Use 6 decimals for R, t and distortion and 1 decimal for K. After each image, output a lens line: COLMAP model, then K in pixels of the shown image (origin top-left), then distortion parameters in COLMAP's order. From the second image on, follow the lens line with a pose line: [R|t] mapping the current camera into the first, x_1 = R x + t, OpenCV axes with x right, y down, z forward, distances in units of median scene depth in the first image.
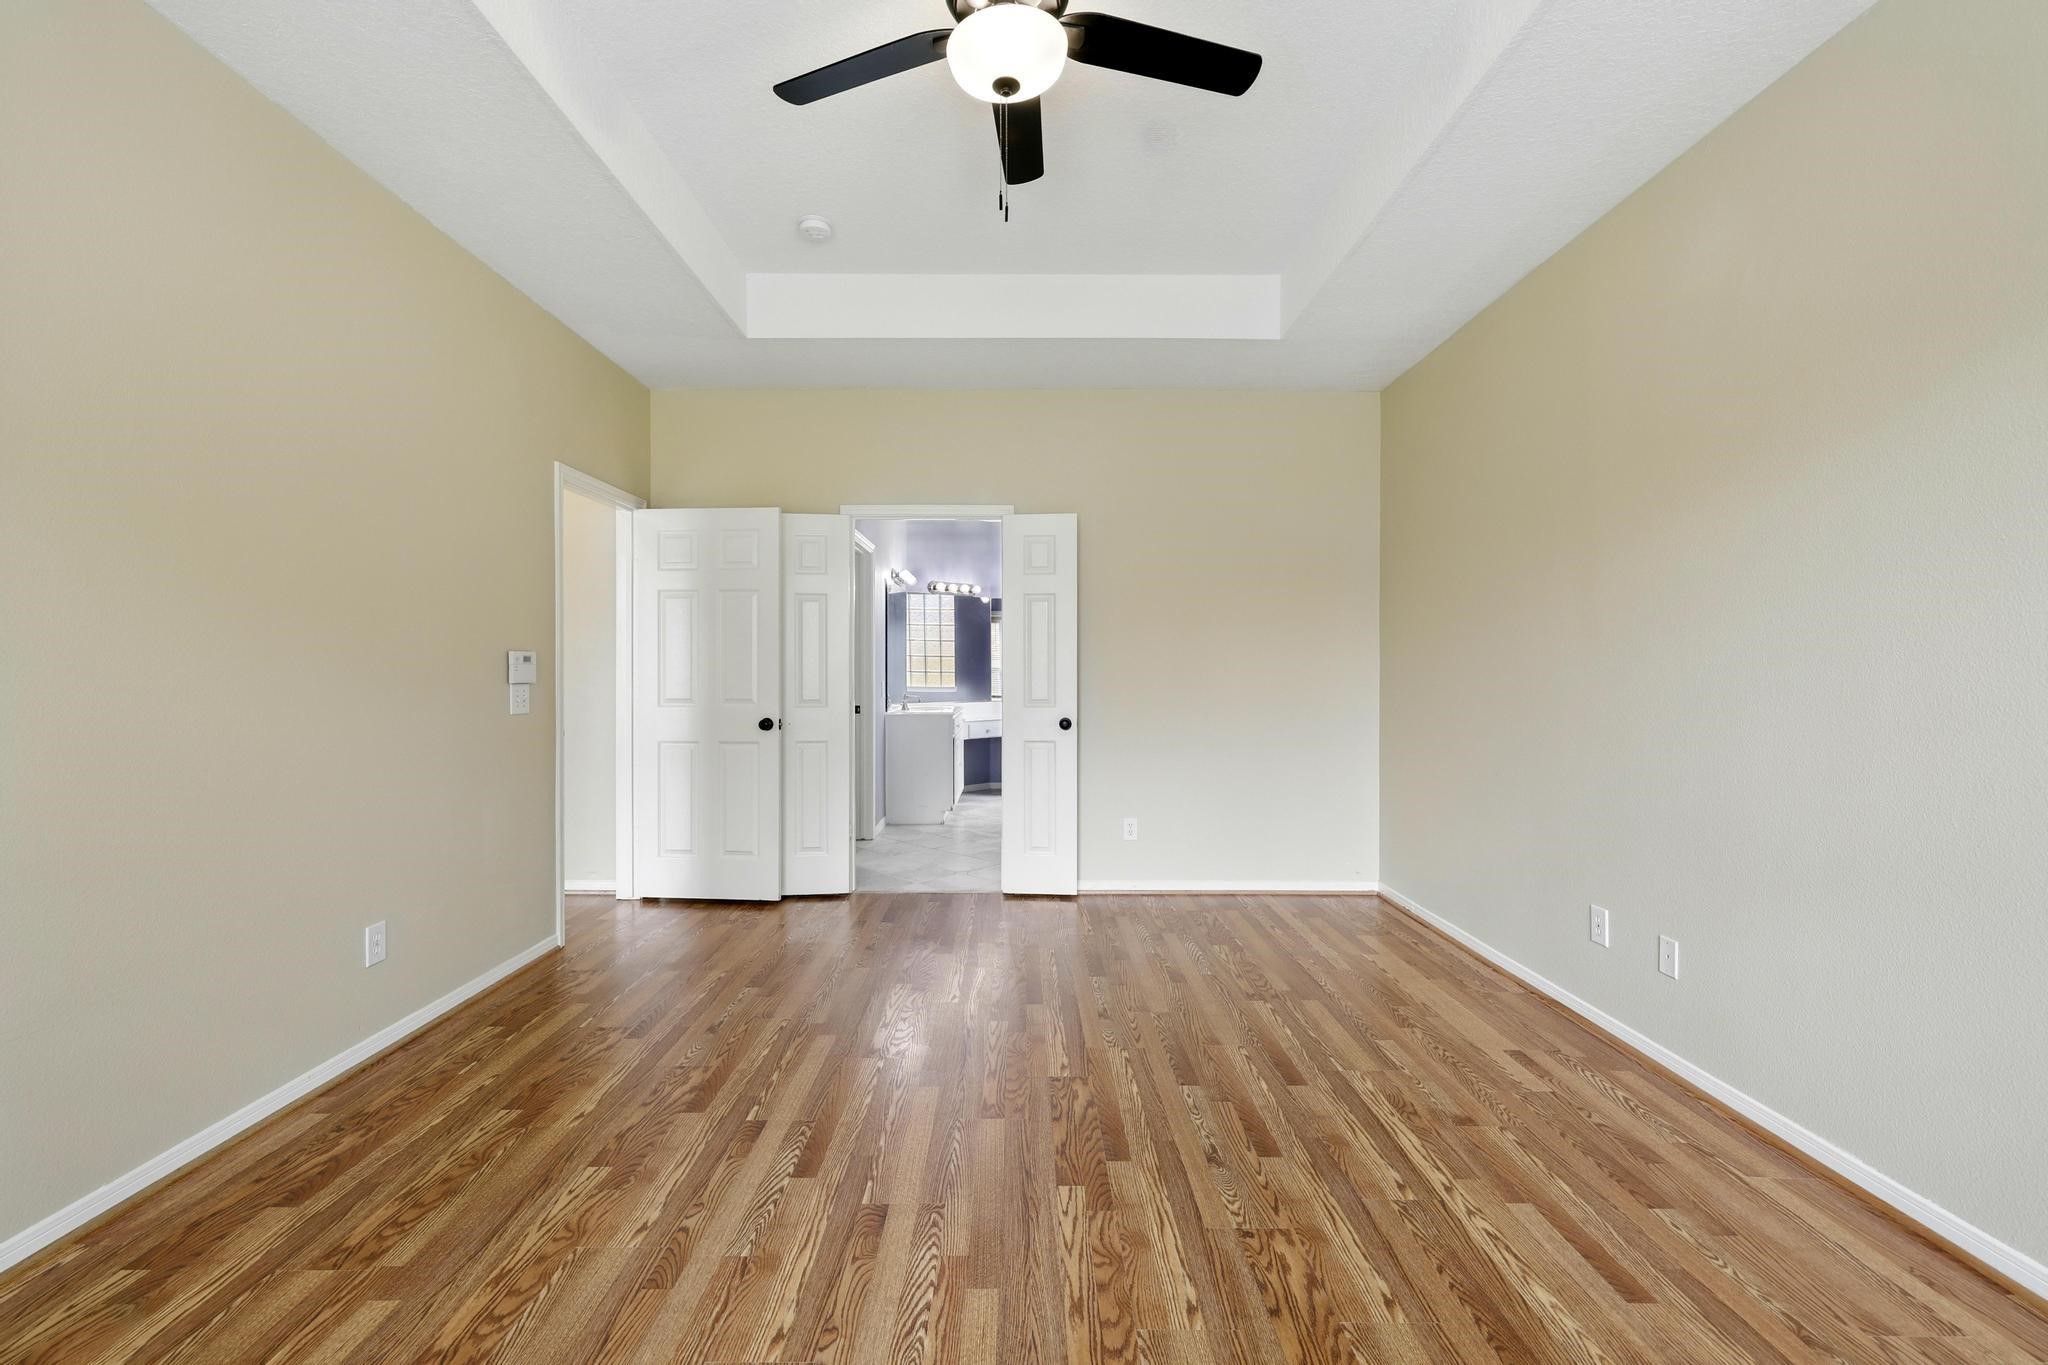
lens RADIAL K [[864.6, 0, 1022.3], [0, 864.6, 673.9], [0, 0, 1]] dist [0.000763, 0.000510]
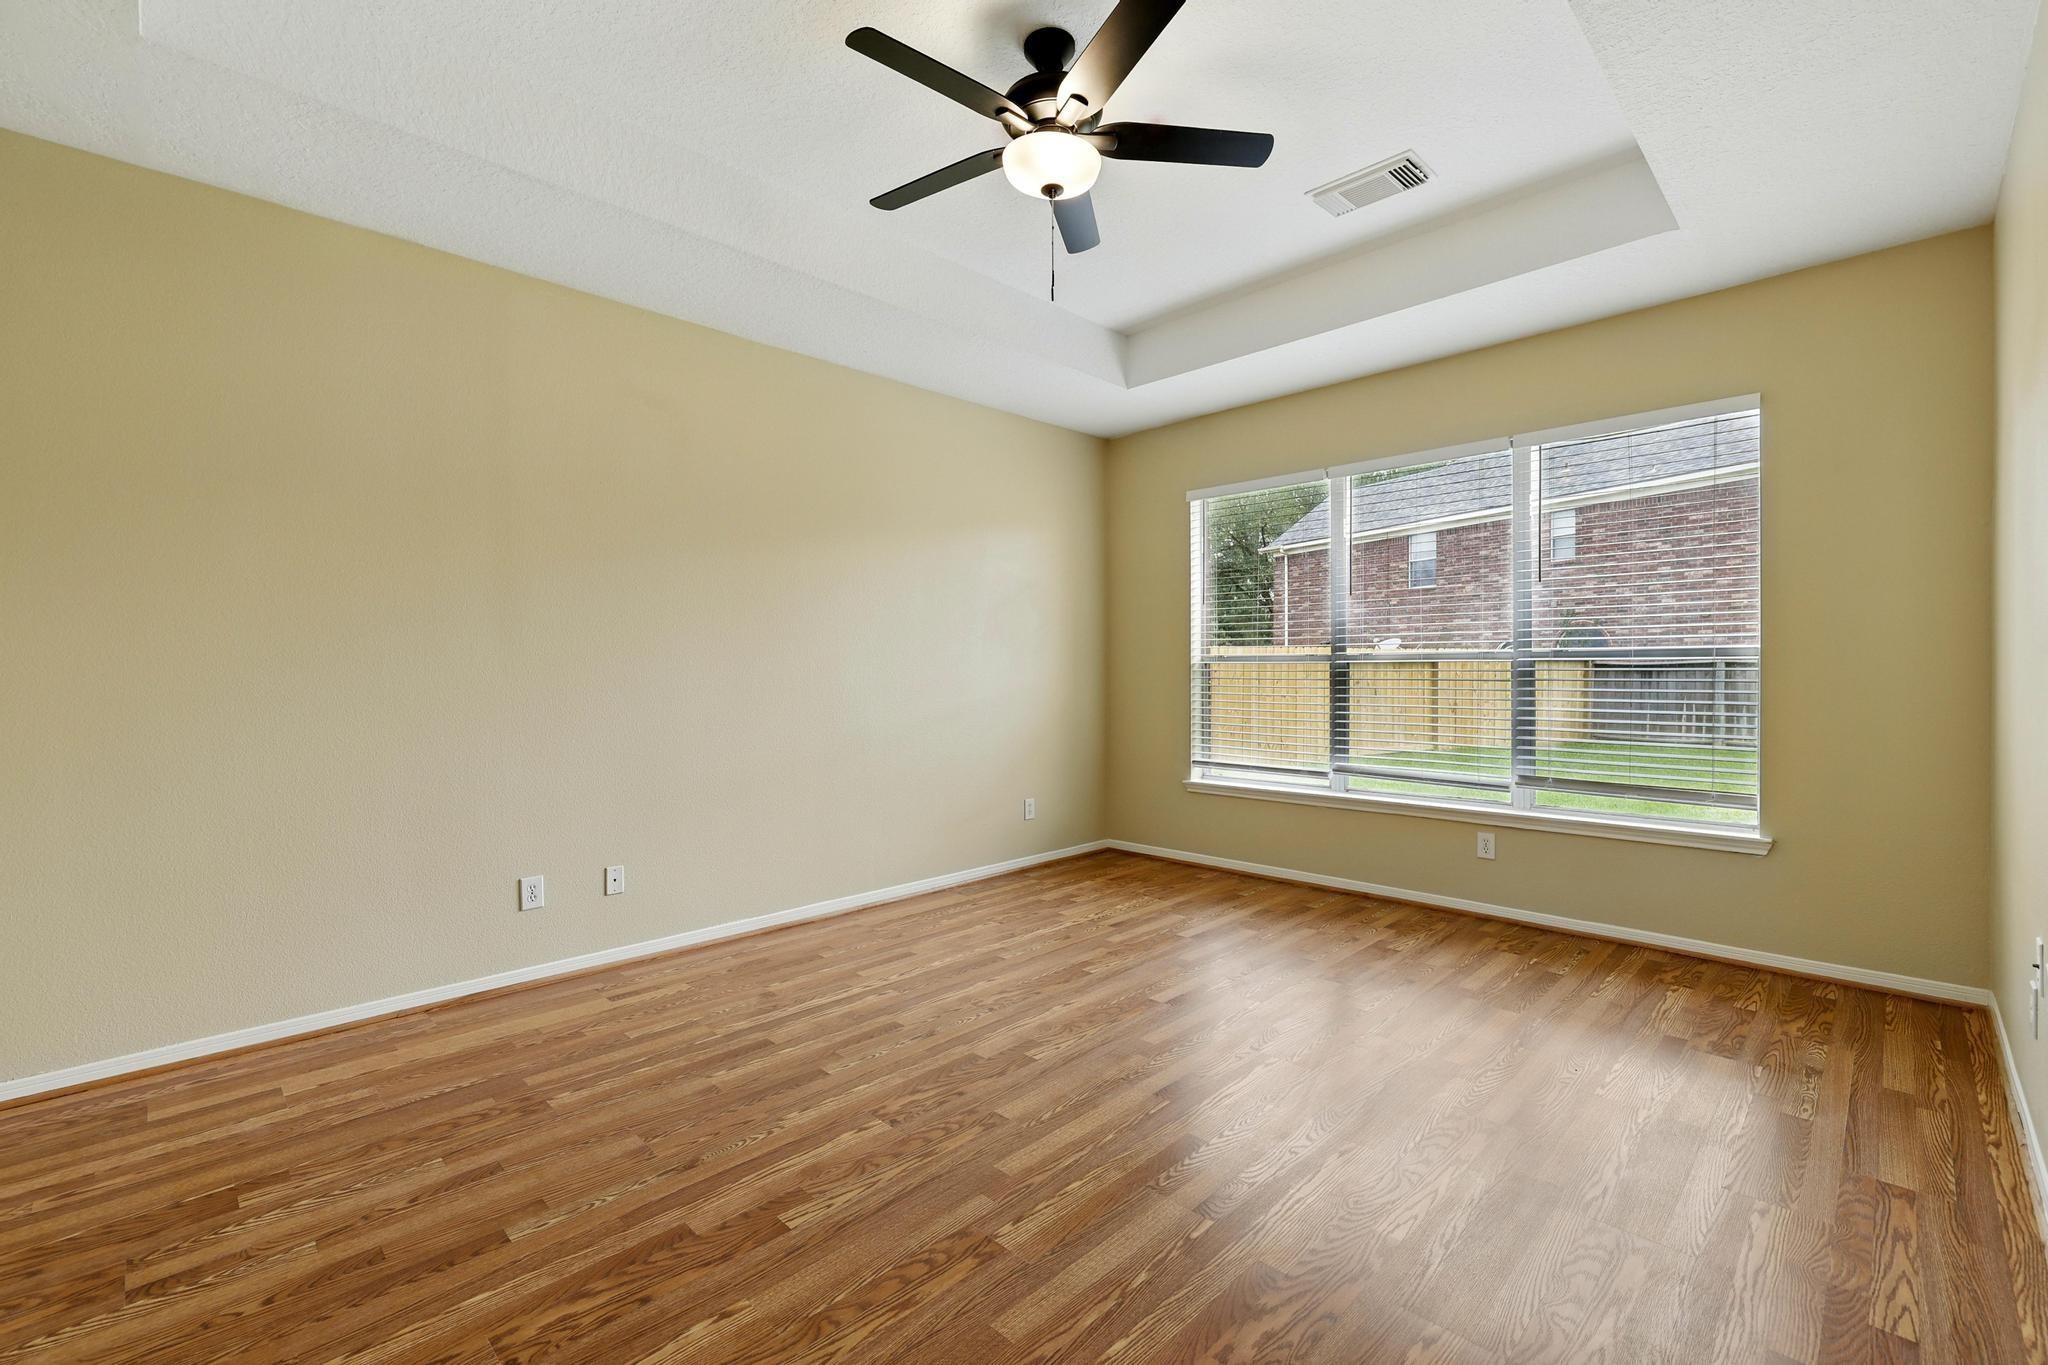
lens RADIAL K [[864.6, 0, 1022.3], [0, 864.6, 673.9], [0, 0, 1]] dist [0.000763, 0.000510]
pose [[-0.701827, 0.001719, 0.712346, -0.740373], [0.004160, 0.999990, 0.001685, 0.000914], [-0.712336, 0.004145, -0.701827, 1.627379]]
